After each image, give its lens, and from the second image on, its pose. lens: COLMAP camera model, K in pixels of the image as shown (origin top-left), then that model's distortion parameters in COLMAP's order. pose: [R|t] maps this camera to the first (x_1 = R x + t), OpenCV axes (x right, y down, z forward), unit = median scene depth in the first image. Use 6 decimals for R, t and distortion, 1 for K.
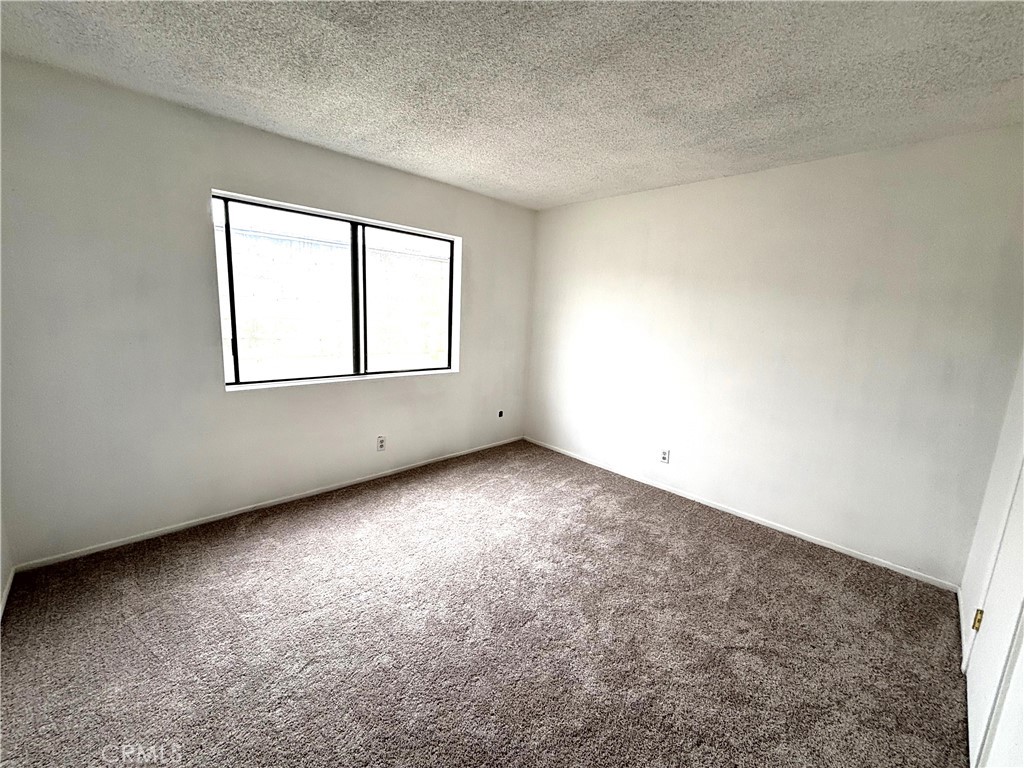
lens RADIAL K [[416.1, 0, 507.4], [0, 416.1, 382.8], [0, 0, 1]] dist [-0.002965, -0.000095]
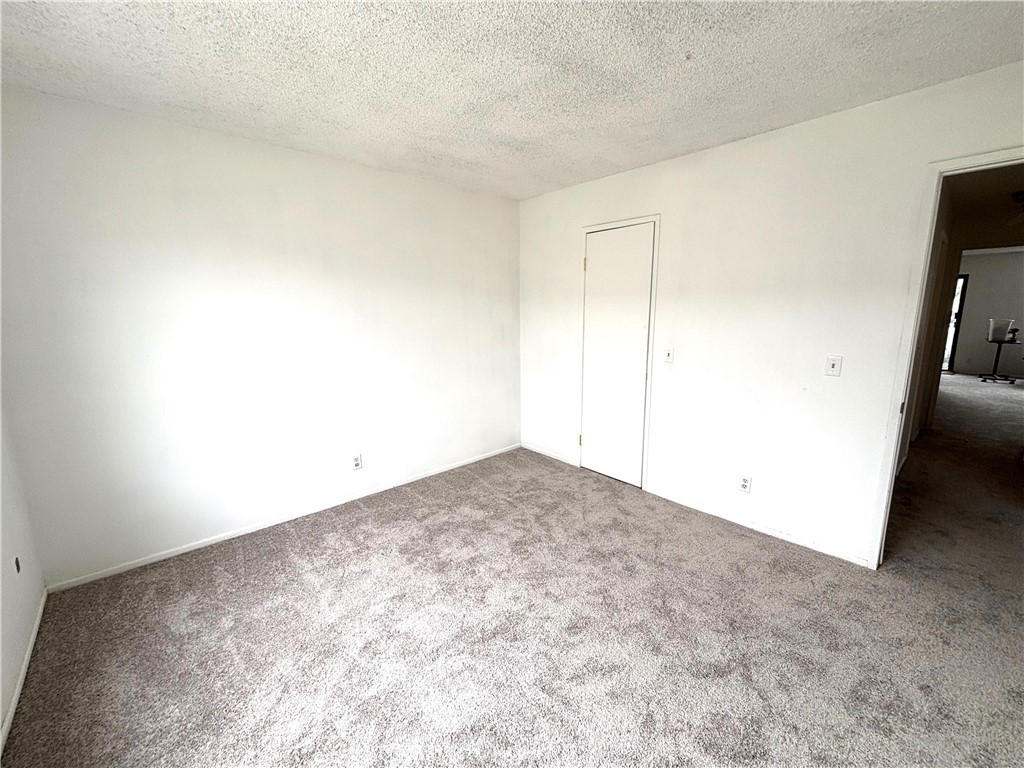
lens RADIAL K [[416.1, 0, 512.8], [0, 416.1, 383.7], [0, 0, 1]] dist [-0.002965, -0.000095]
pose [[0.025052, -0.226649, 0.973654, -0.489417], [0.182668, 0.958600, 0.218444, -0.133684], [-0.982855, 0.172383, 0.065416, 0.605255]]
